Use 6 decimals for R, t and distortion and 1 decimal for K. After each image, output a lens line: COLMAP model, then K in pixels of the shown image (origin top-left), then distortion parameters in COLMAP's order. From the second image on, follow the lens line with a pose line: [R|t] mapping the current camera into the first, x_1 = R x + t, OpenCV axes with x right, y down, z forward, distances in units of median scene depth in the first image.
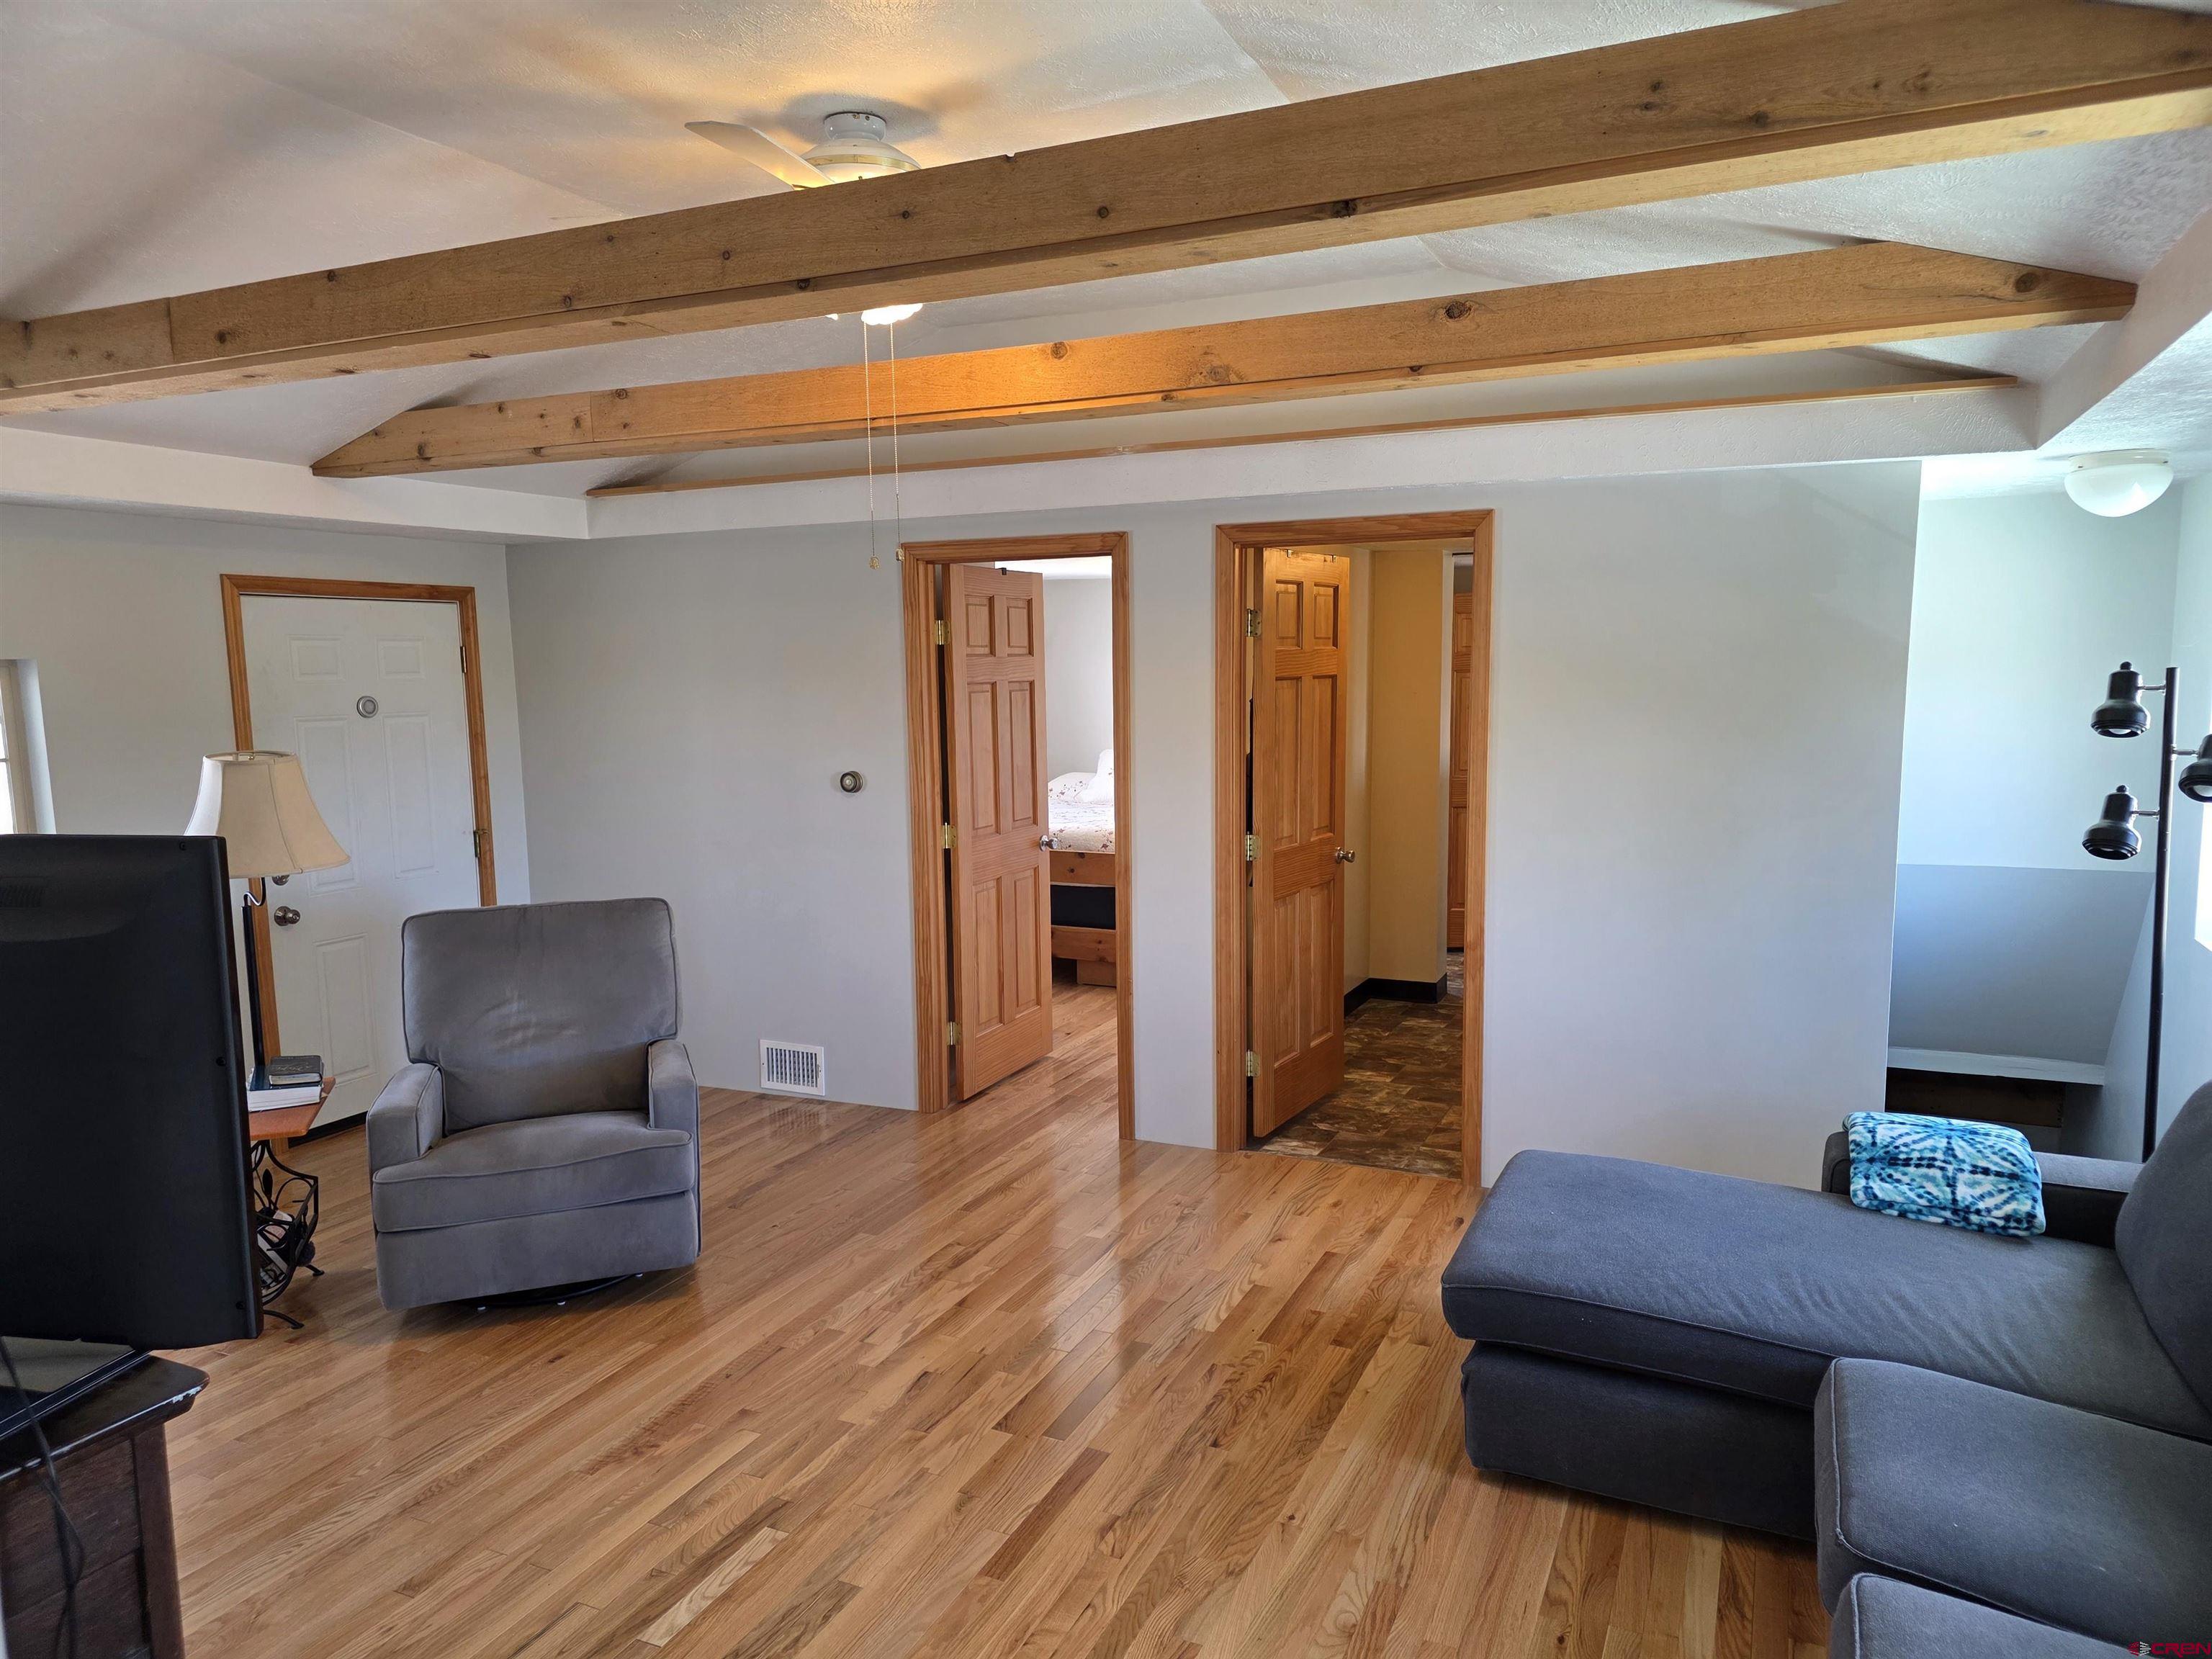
lens RADIAL K [[1484.7, 0, 1097.0], [0, 1484.7, 842.0], [0, 0, 1]] dist [0.040698, -0.025743]
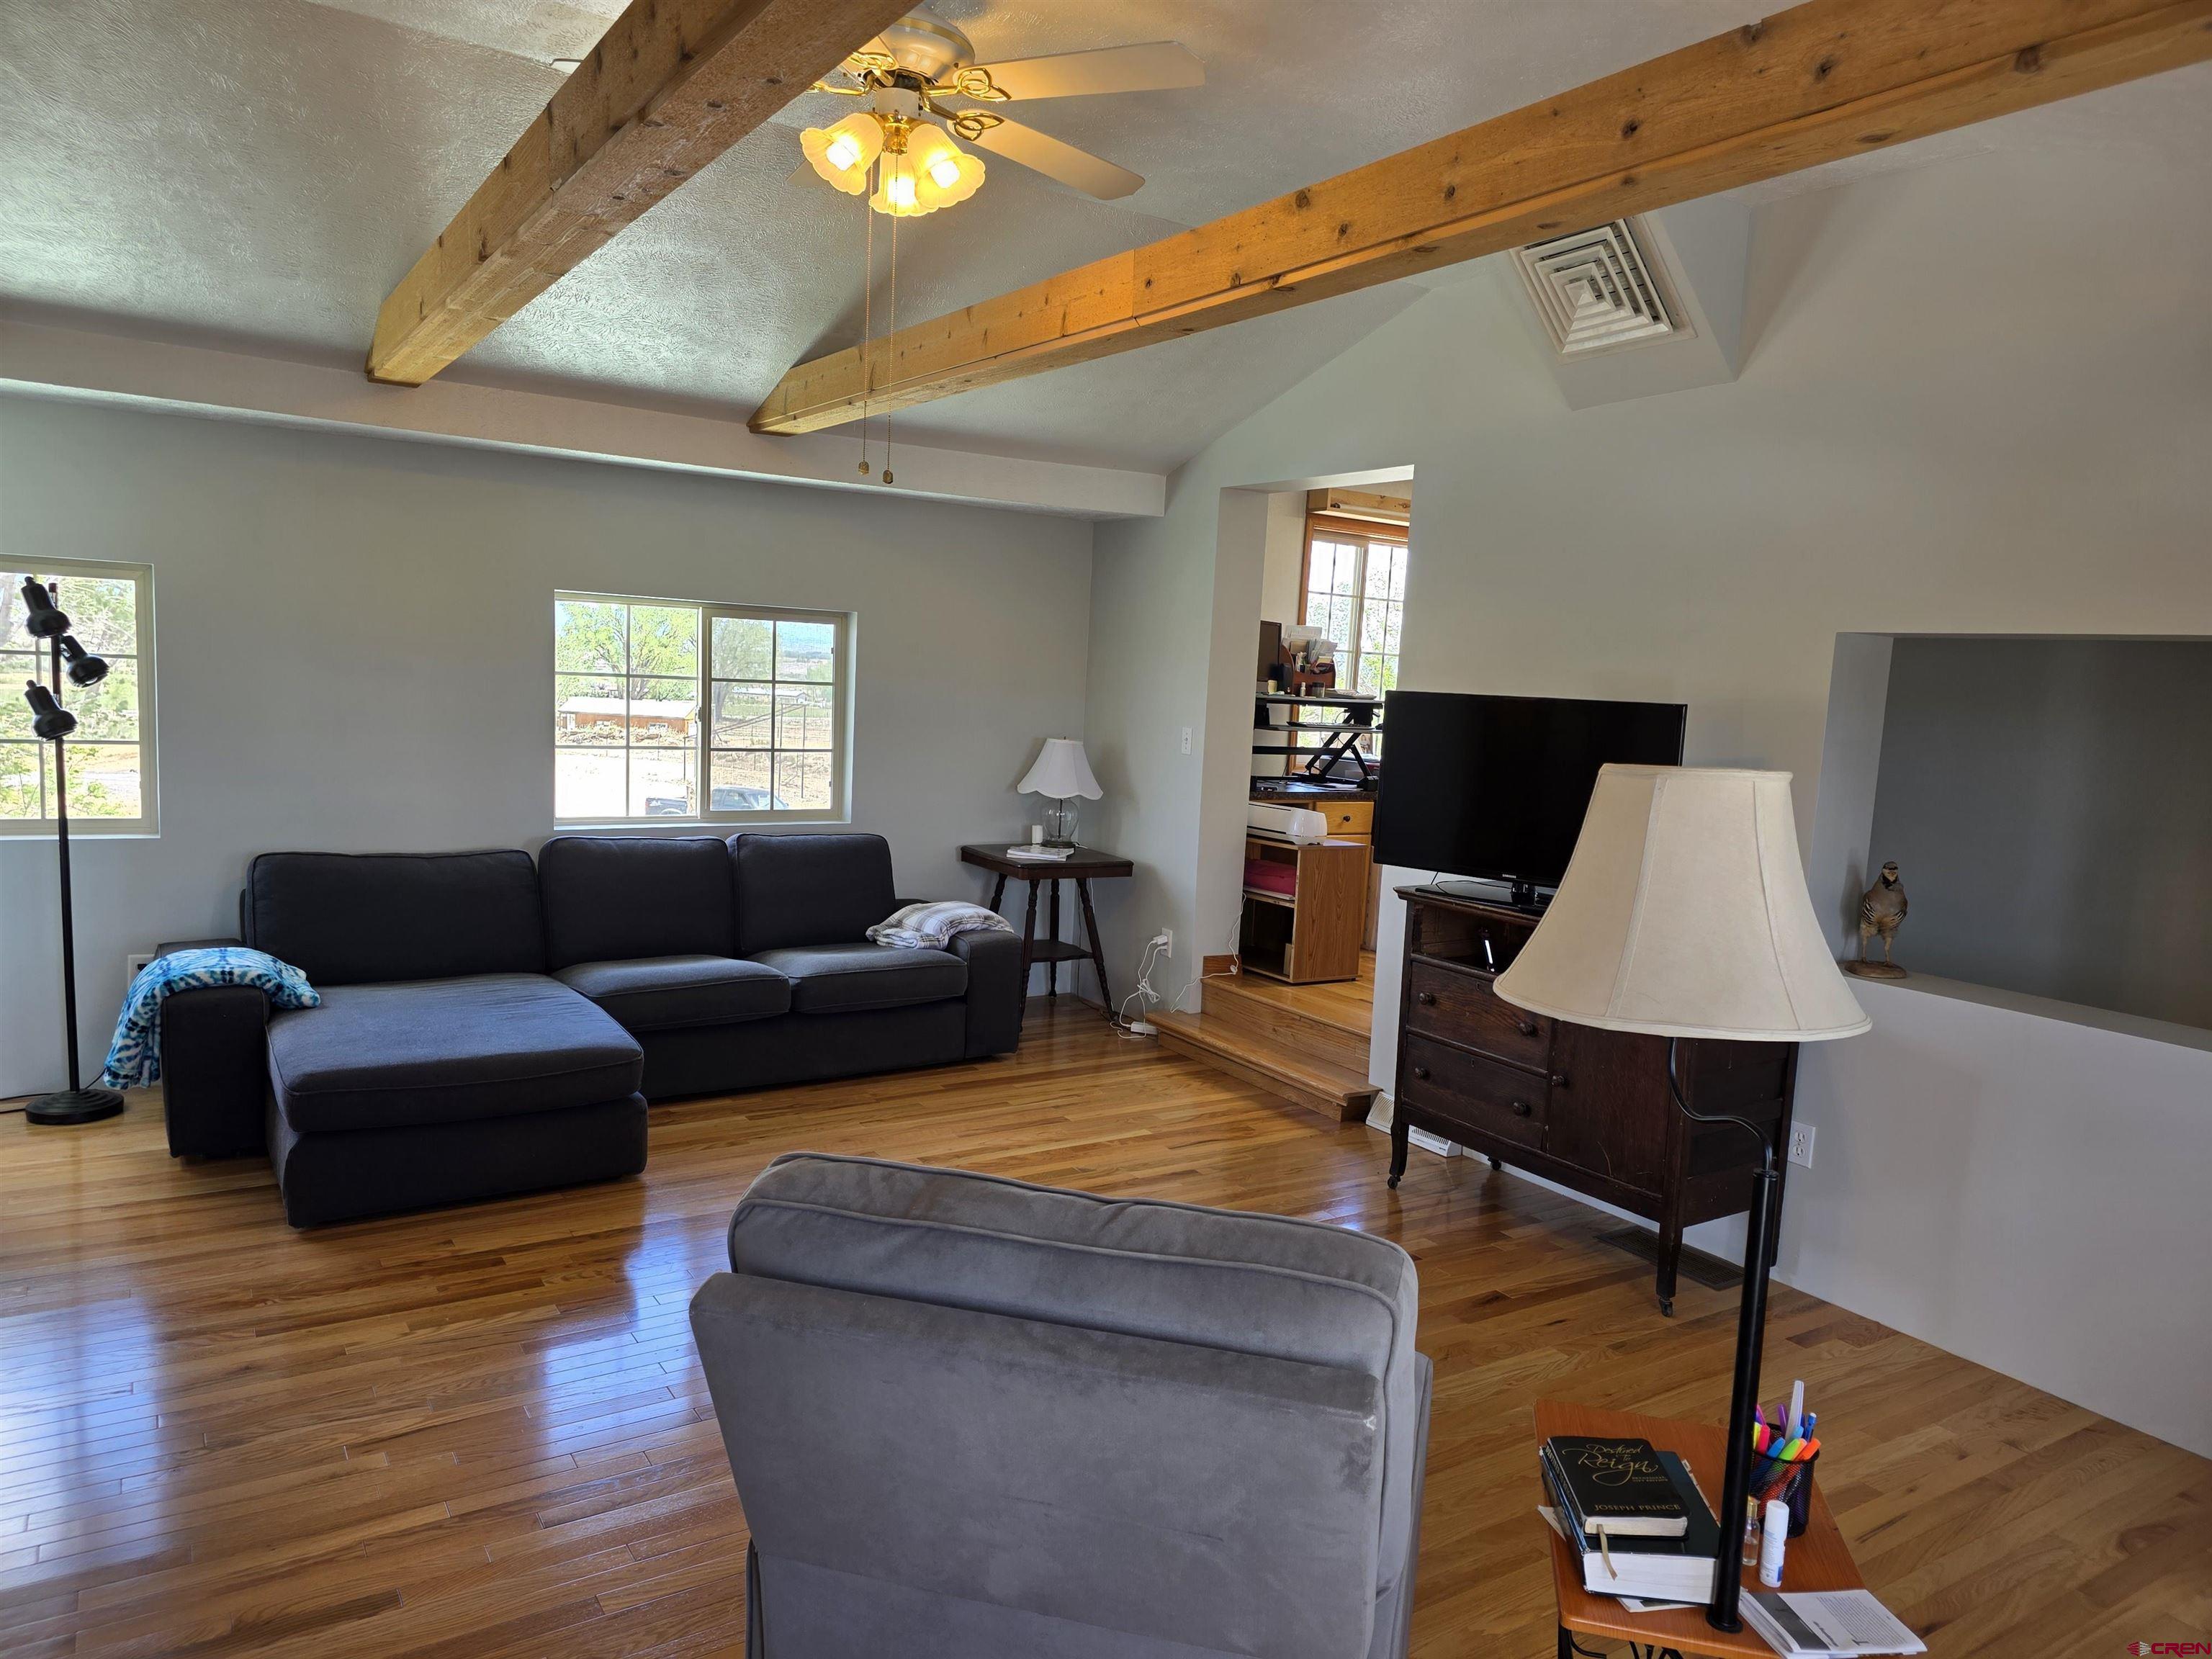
lens RADIAL K [[1484.7, 0, 1113.4], [0, 1484.7, 816.8], [0, 0, 1]] dist [0.040698, -0.025743]
pose [[-0.857600, -0.082422, 0.507670, -0.664212], [0.024262, 0.979493, 0.200010, -0.144659], [-0.513744, 0.183846, -0.838014, 1.547654]]
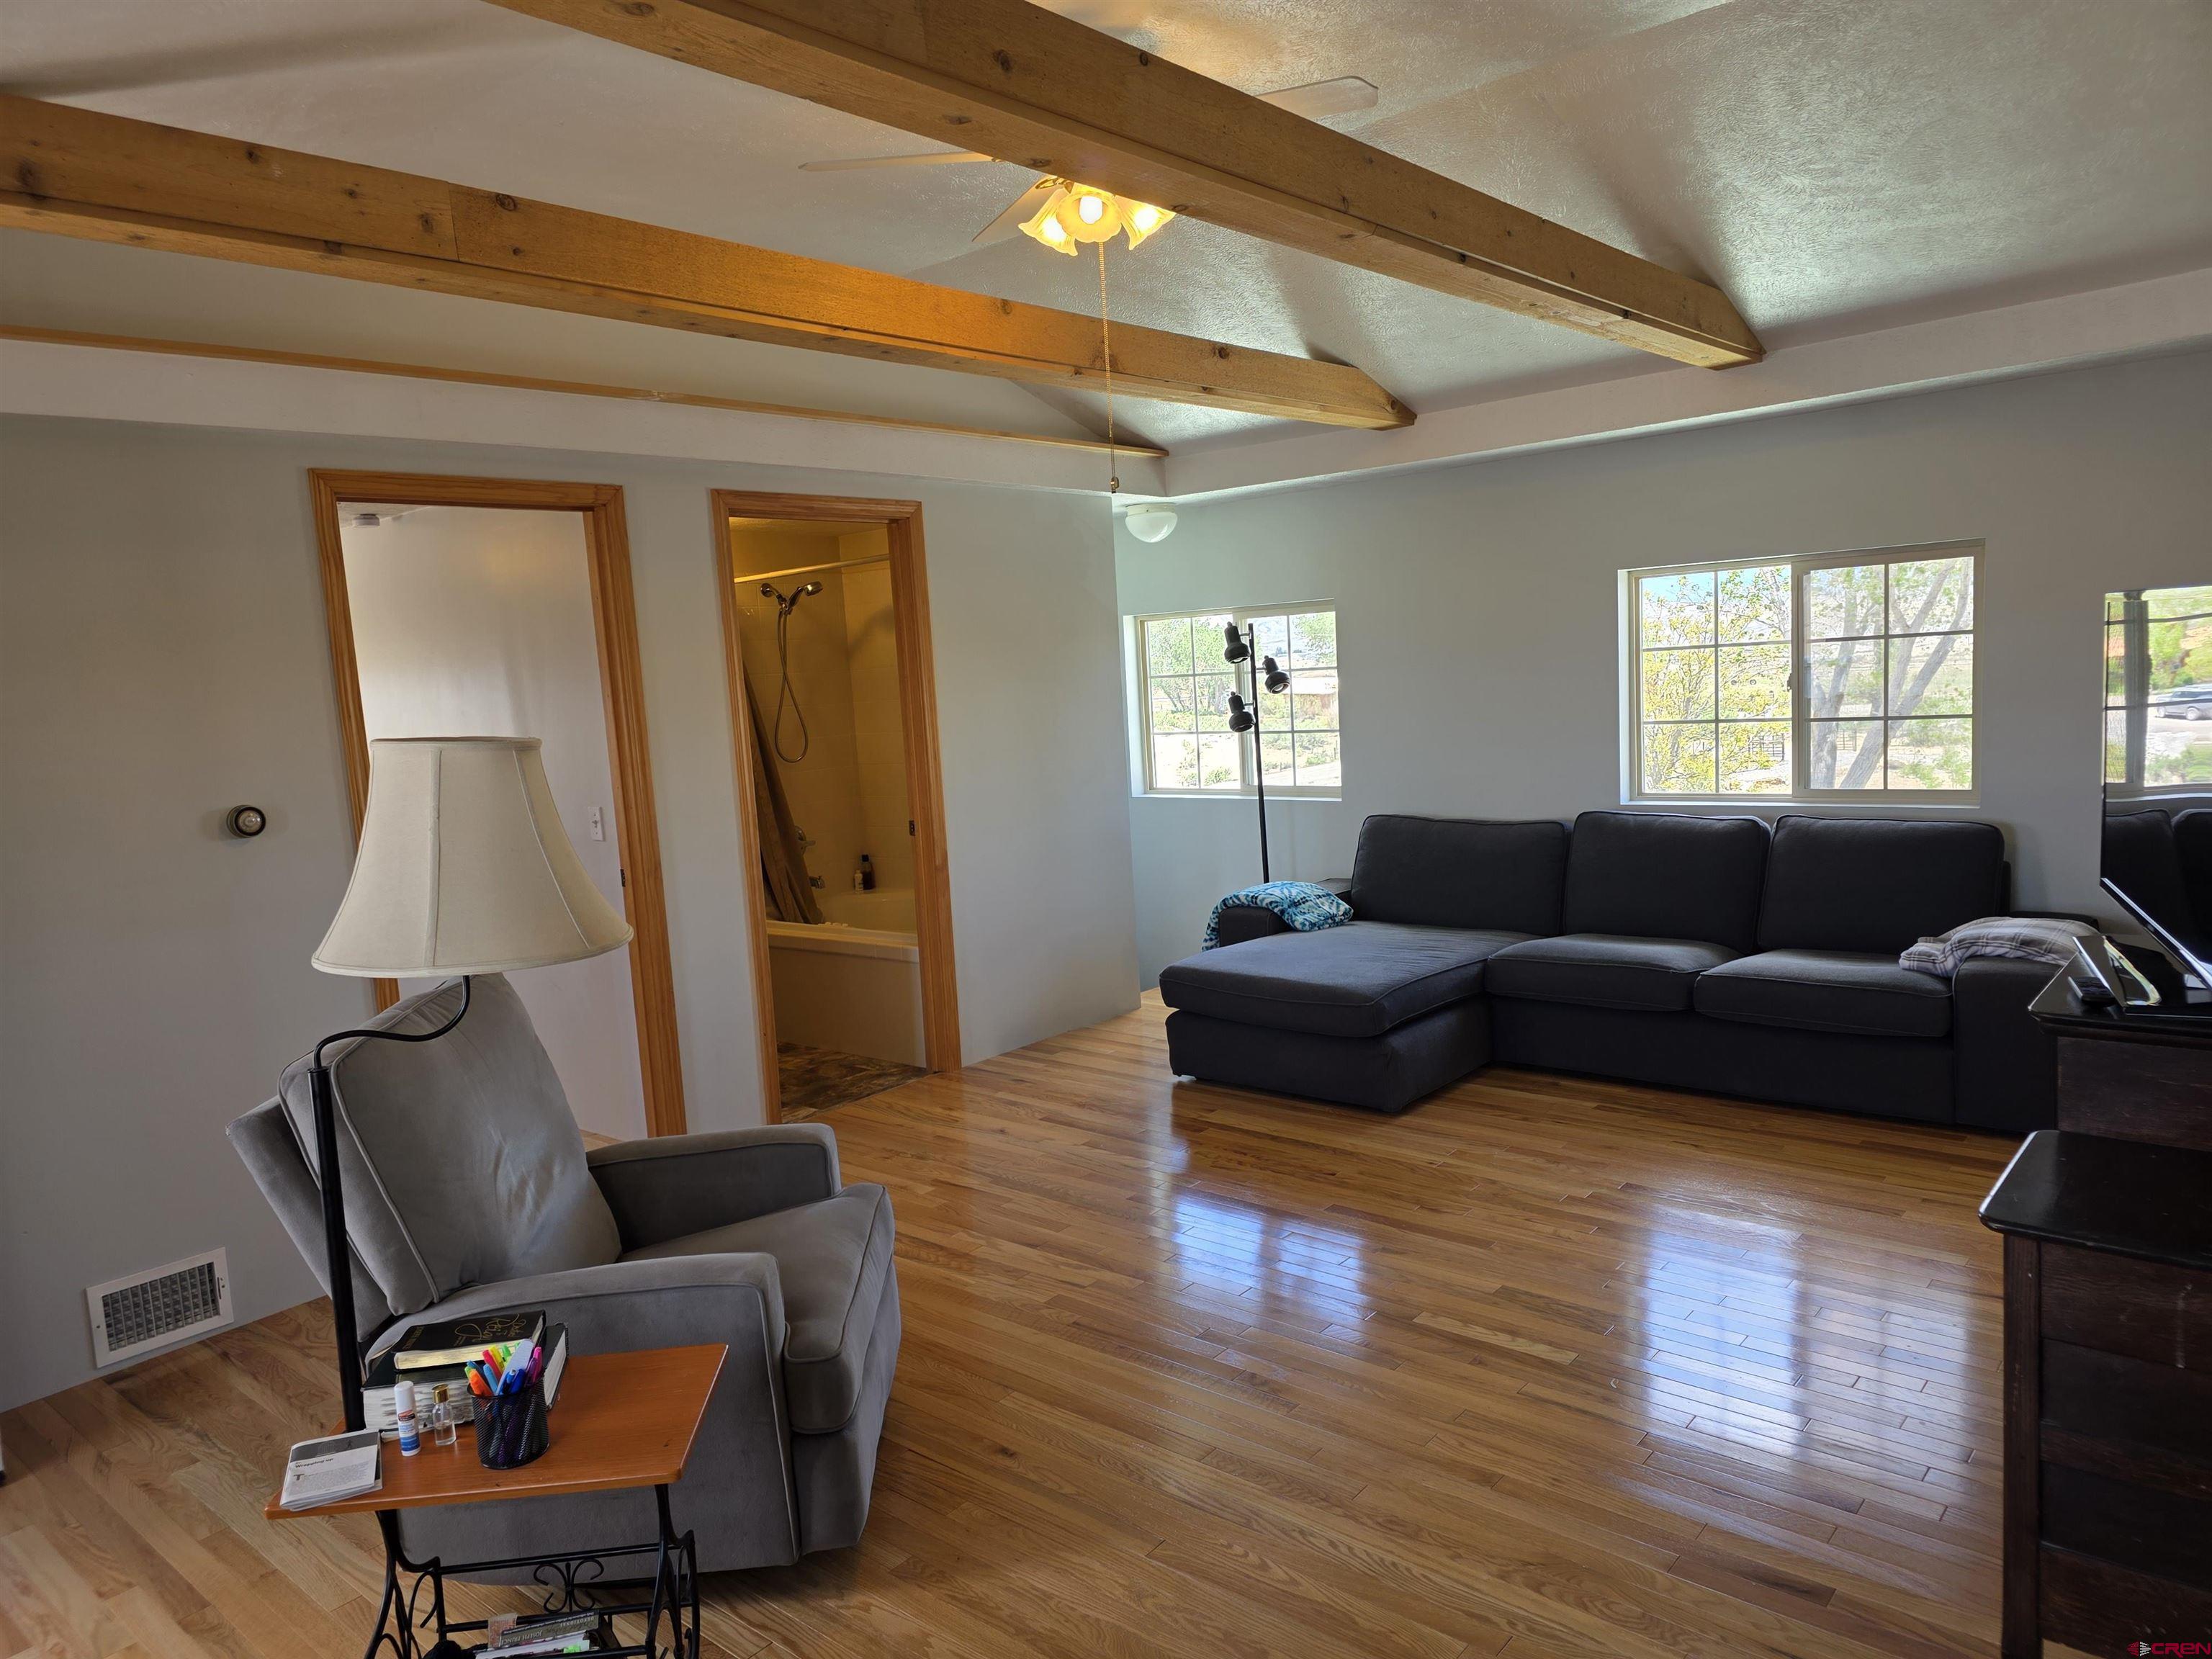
lens RADIAL K [[1484.7, 0, 1095.7], [0, 1484.7, 833.4], [0, 0, 1]] dist [0.040698, -0.025743]
pose [[0.267106, -0.115879, 0.956675, -1.042964], [0.178394, 0.981531, 0.069082, -0.020763], [-0.947011, 0.152213, 0.282845, 0.670128]]
